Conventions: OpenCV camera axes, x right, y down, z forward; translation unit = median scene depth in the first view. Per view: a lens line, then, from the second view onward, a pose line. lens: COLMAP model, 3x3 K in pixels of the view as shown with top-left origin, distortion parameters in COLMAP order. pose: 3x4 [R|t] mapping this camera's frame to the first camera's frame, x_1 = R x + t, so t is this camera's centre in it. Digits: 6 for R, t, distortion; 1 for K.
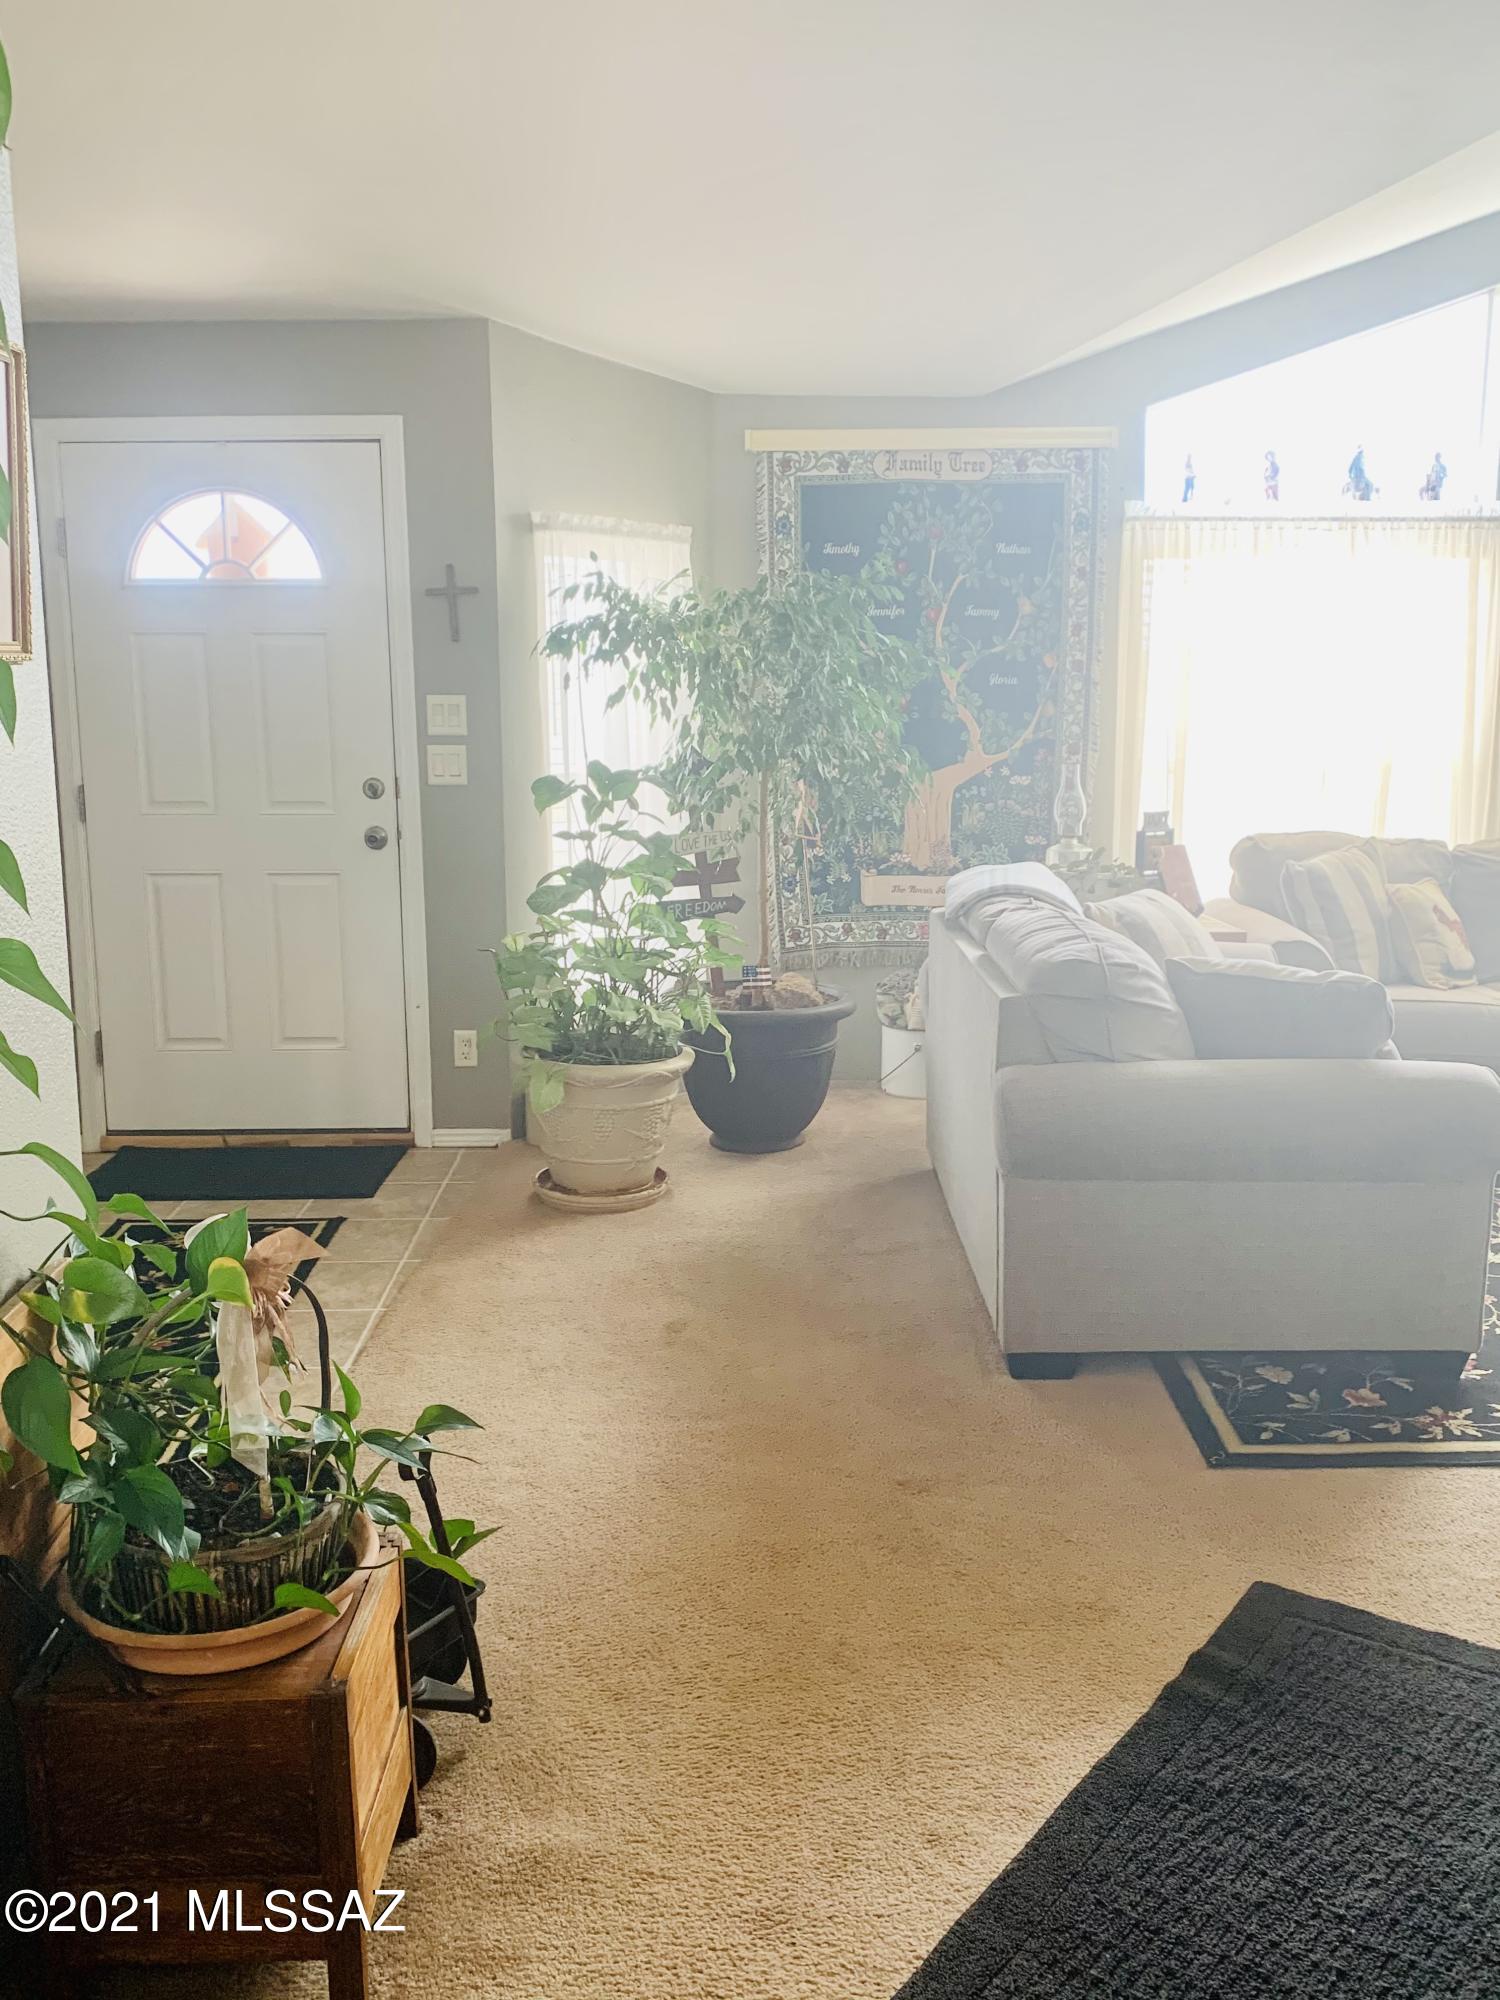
lens RADIAL K [[1753.2, 0, 743.4], [0, 1753.2, 998.1], [0, 0, 1]] dist [0.050730, -0.058590]
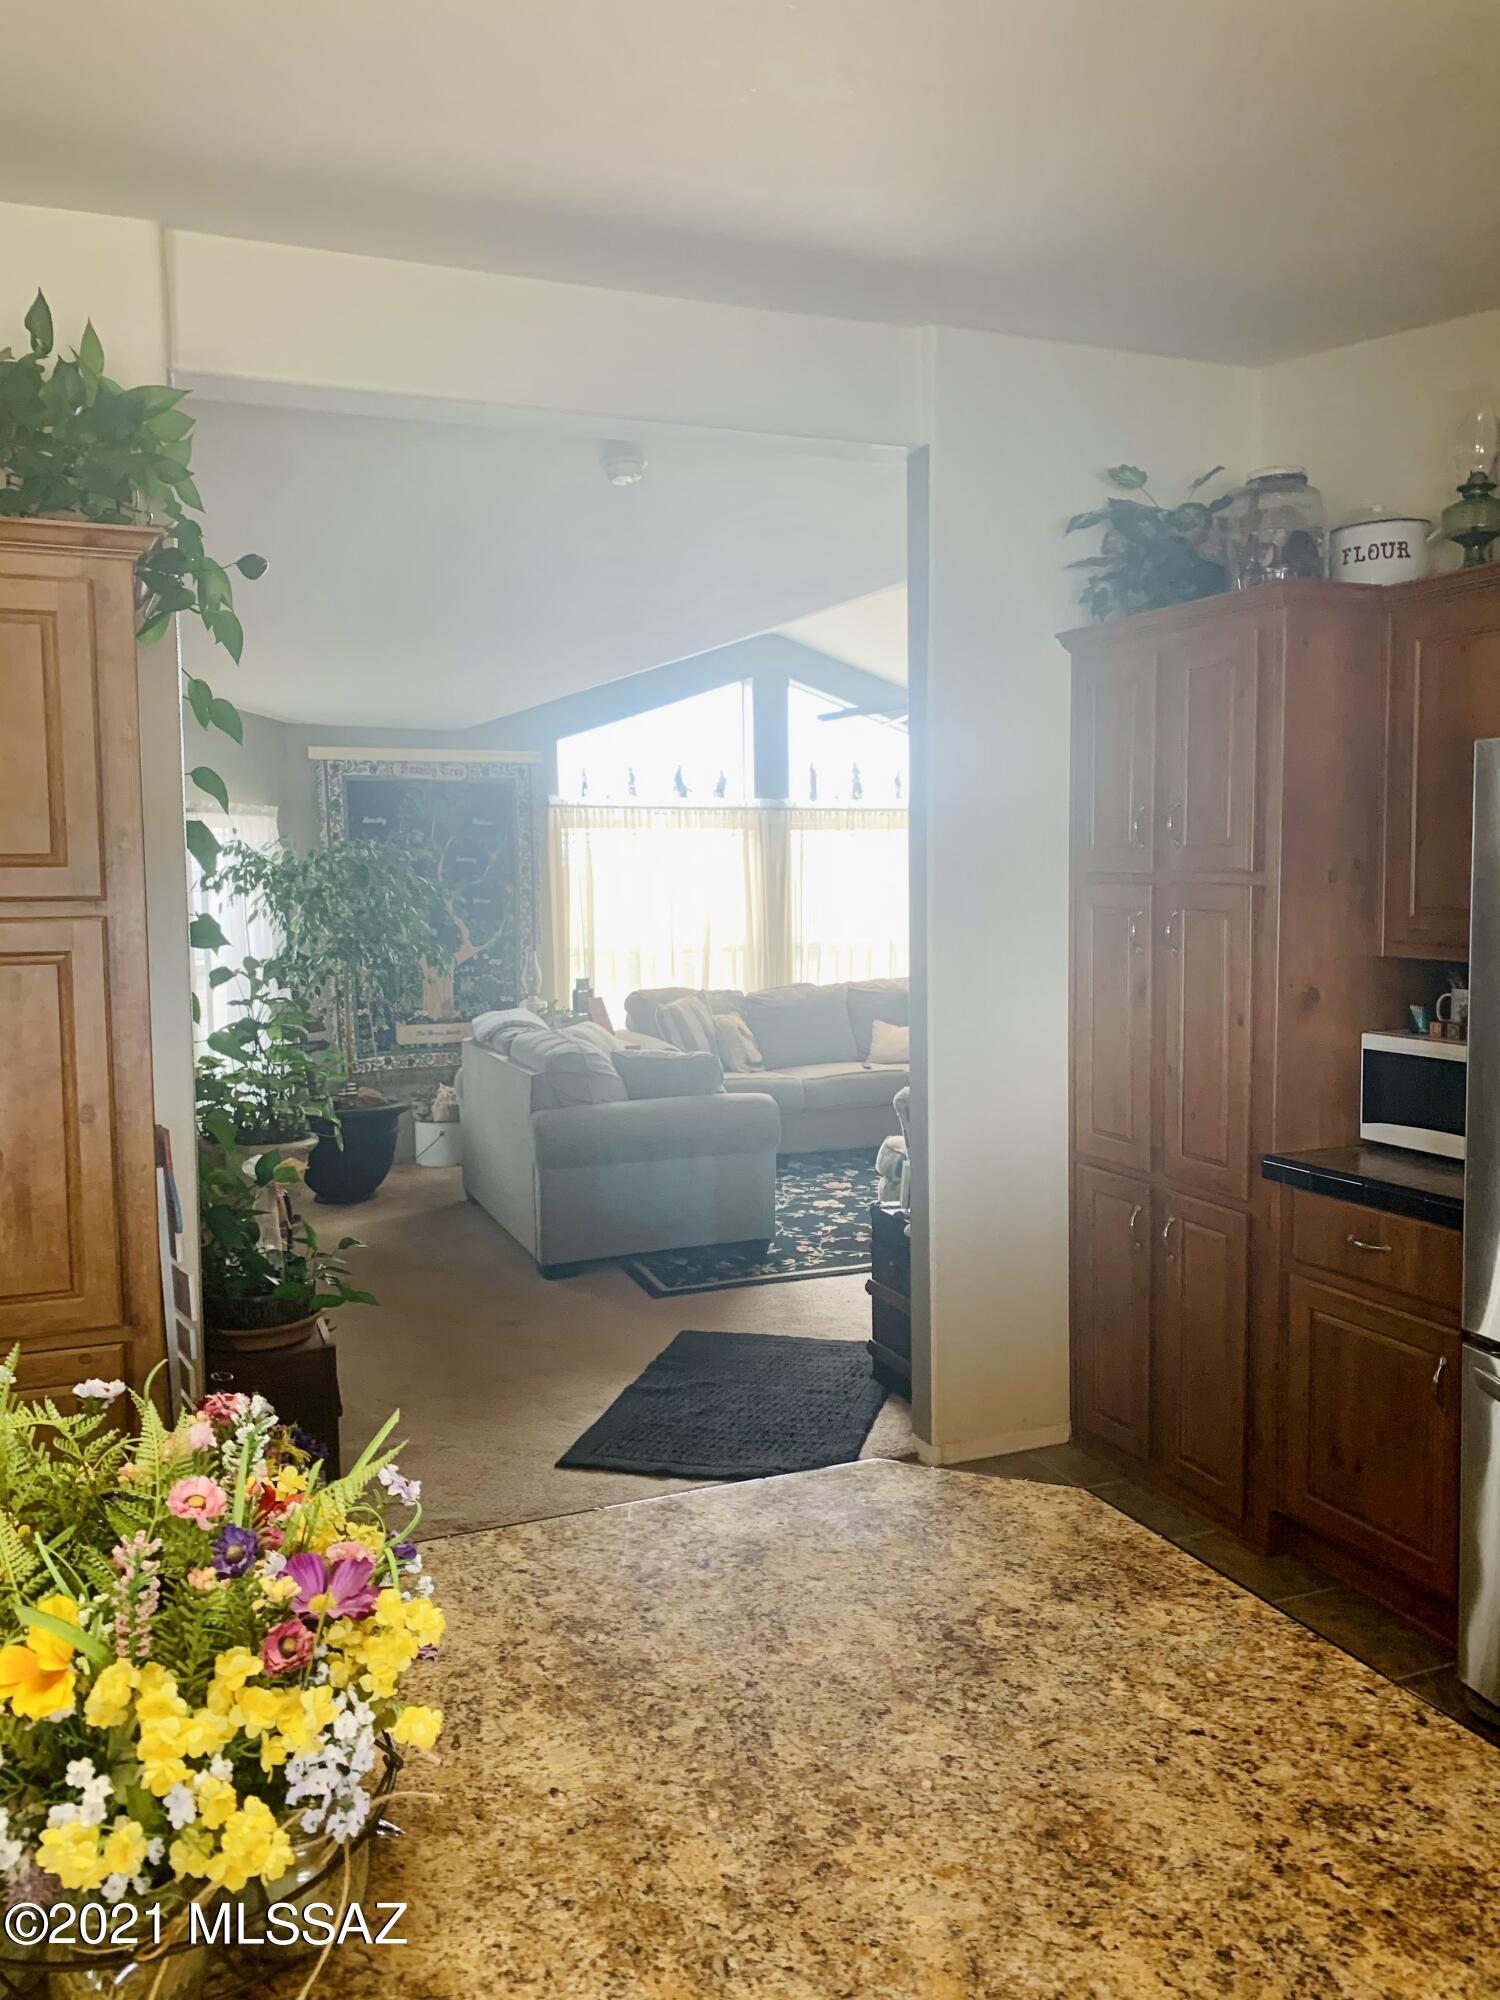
lens RADIAL K [[1521.9, 0, 744.9], [0, 1521.9, 998.1], [0, 0, 1]] dist [0.040863, -0.039206]
pose [[0.929052, -0.037612, 0.368033, -0.157956], [0.074366, 0.993499, -0.086195, 0.050291], [-0.362398, 0.107449, 0.925809, -0.404730]]
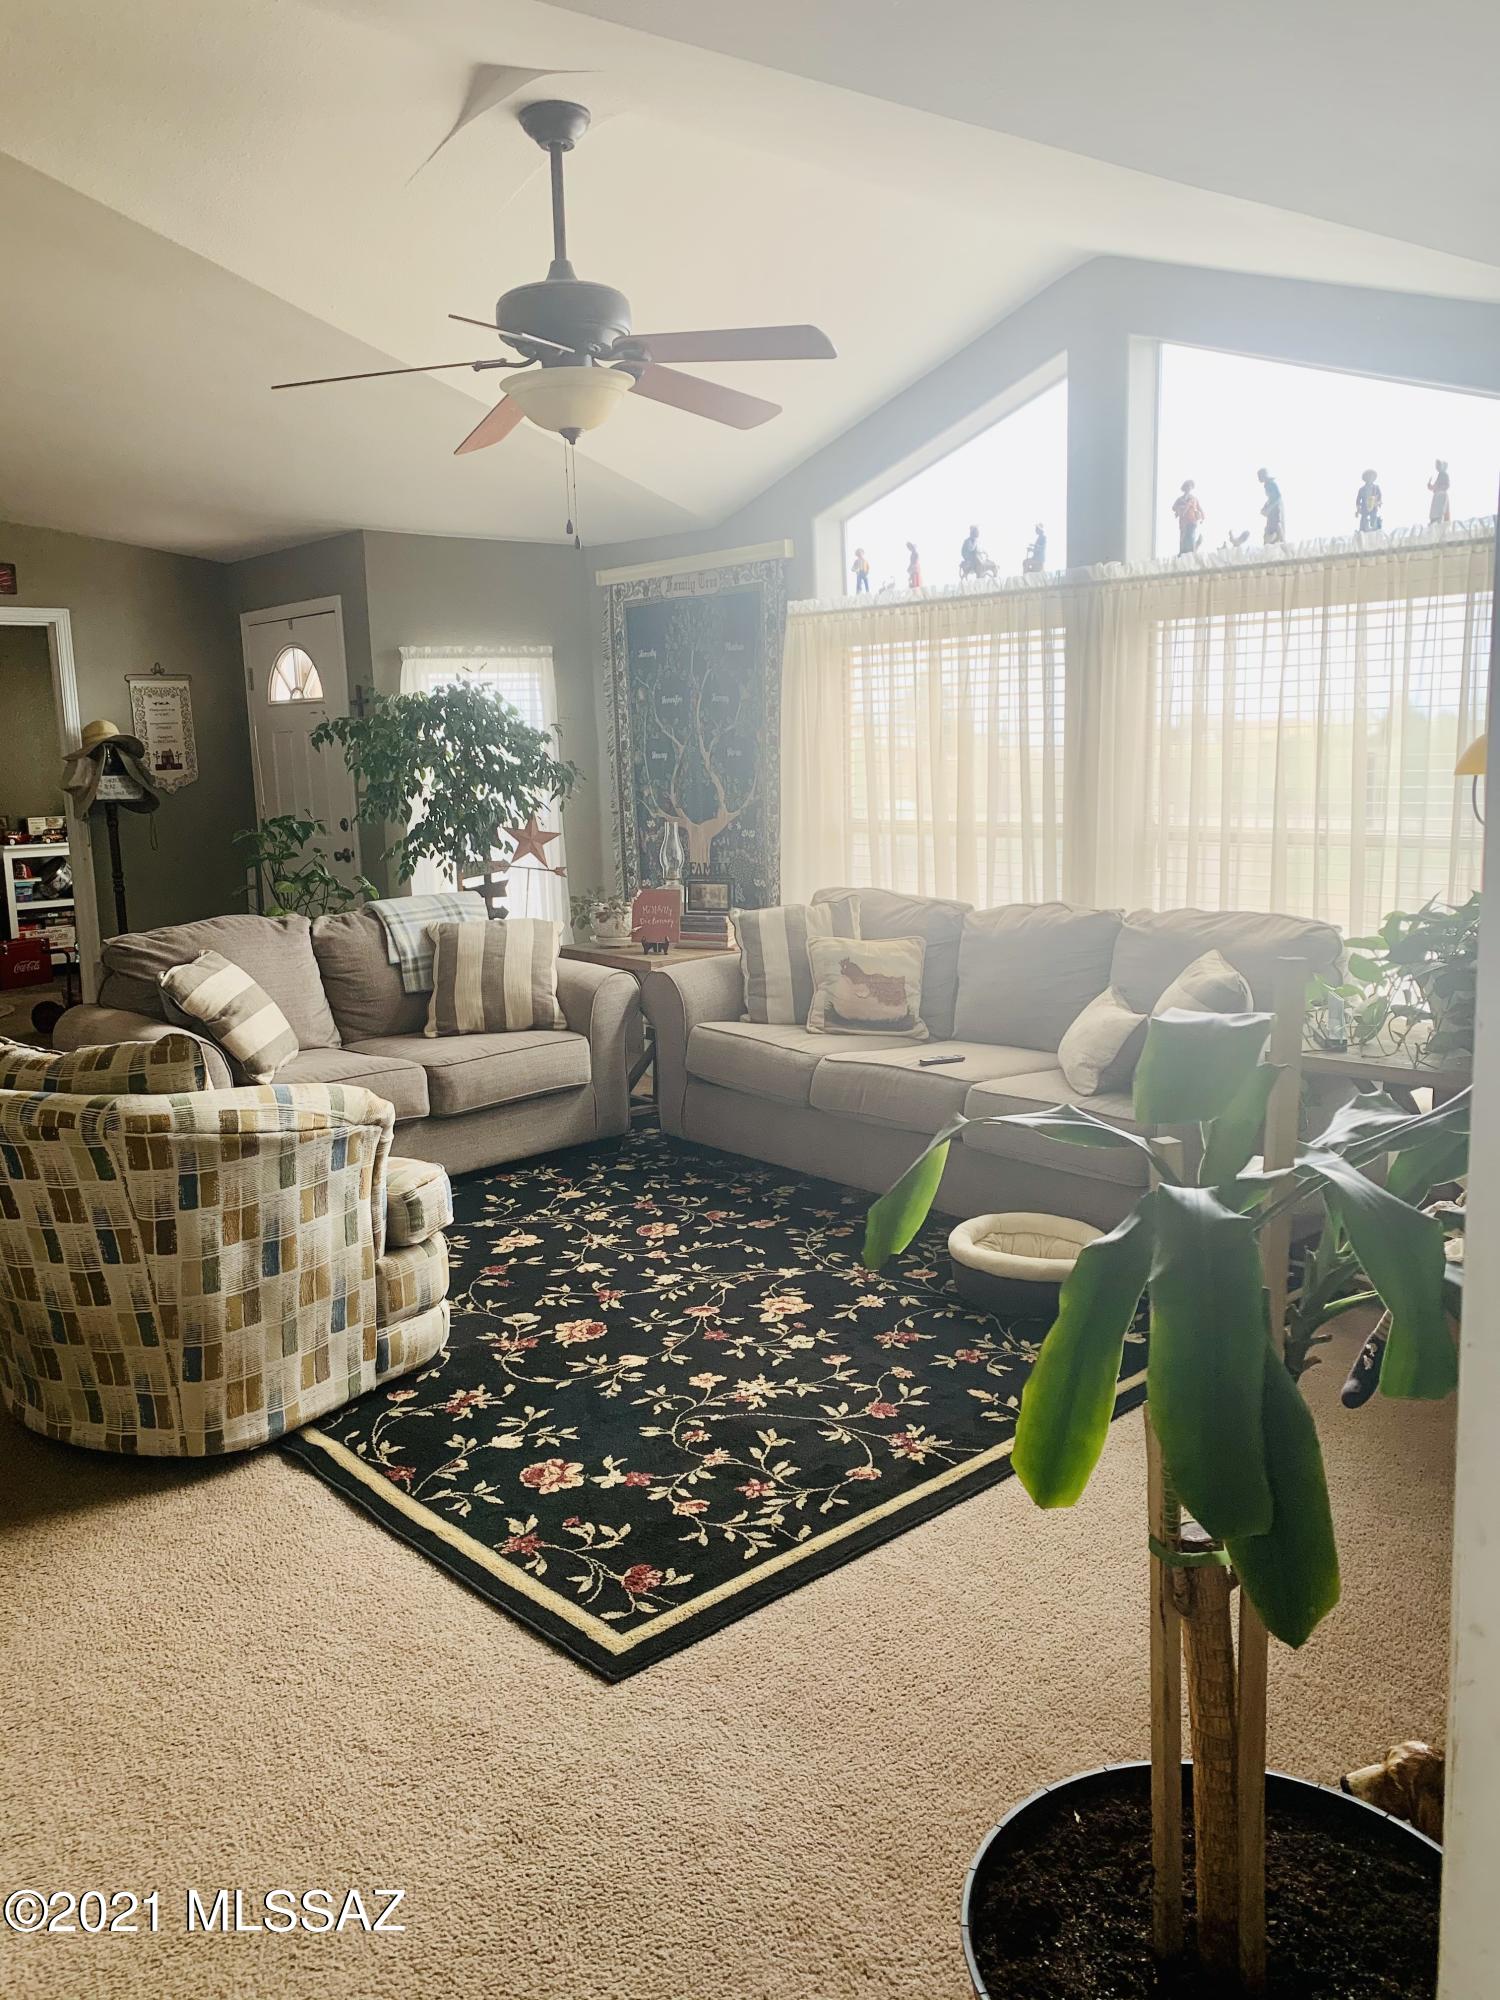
lens RADIAL K [[1521.9, 0, 749.7], [0, 1521.9, 1008.7], [0, 0, 1]] dist [0.040863, -0.039206]
pose [[0.670971, 0.114995, -0.732512, 1.046010], [-0.114962, 0.992088, 0.050442, -0.062643], [0.732517, 0.050366, 0.678883, 0.316772]]
